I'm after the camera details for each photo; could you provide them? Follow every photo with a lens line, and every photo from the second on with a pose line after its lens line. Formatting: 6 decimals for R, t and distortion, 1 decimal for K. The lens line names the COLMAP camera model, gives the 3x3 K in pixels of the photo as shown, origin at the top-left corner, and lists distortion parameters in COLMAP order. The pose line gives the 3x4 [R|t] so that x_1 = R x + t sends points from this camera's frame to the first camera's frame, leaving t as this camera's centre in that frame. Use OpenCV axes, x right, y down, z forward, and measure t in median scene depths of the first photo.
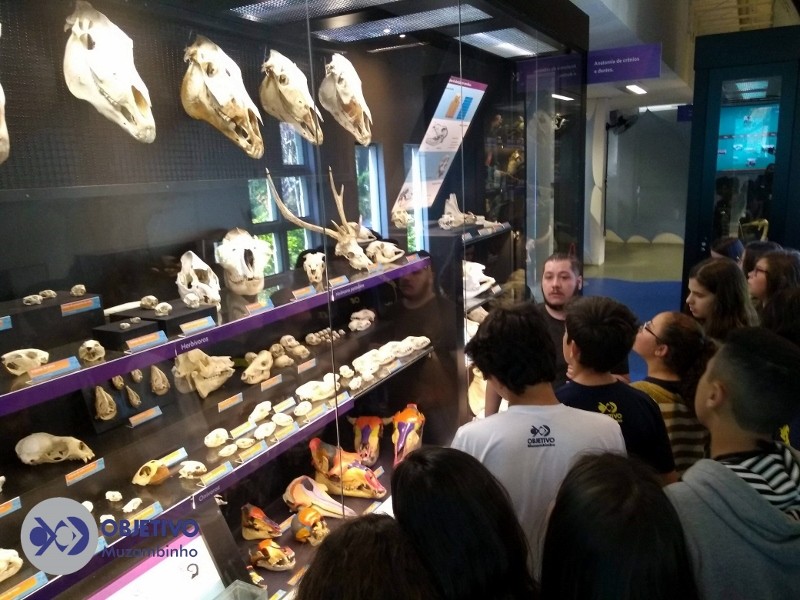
lens RADIAL K [[633.4, 0, 400.0], [0, 633.4, 300.0], [0, 0, 1]] dist [0.079707, -0.074866]
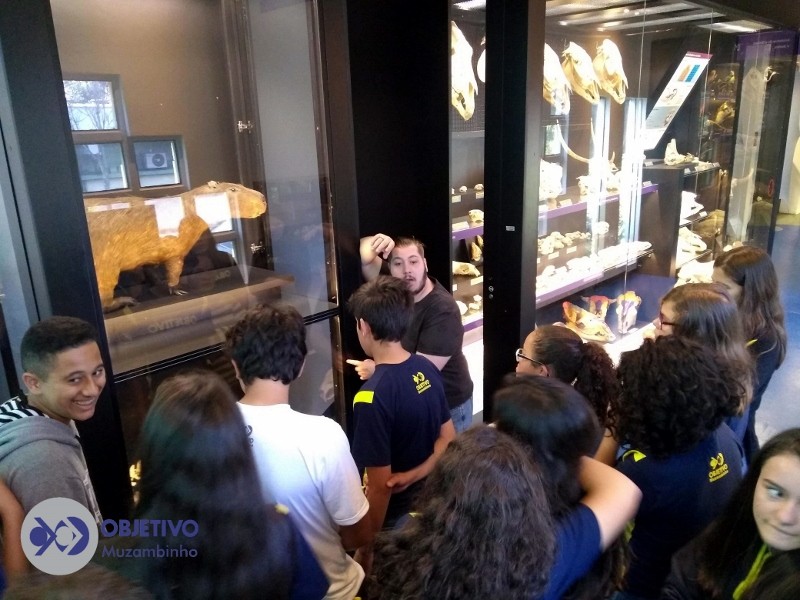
lens RADIAL K [[616.5, 0, 400.0], [0, 616.5, 300.0], [0, 0, 1]] dist [-0.006621, -0.010360]
pose [[0.962318, 0.088345, -0.257177, -0.115324], [-0.063955, 0.992755, 0.101722, 0.074868], [0.264300, -0.081441, 0.960996, -0.424727]]
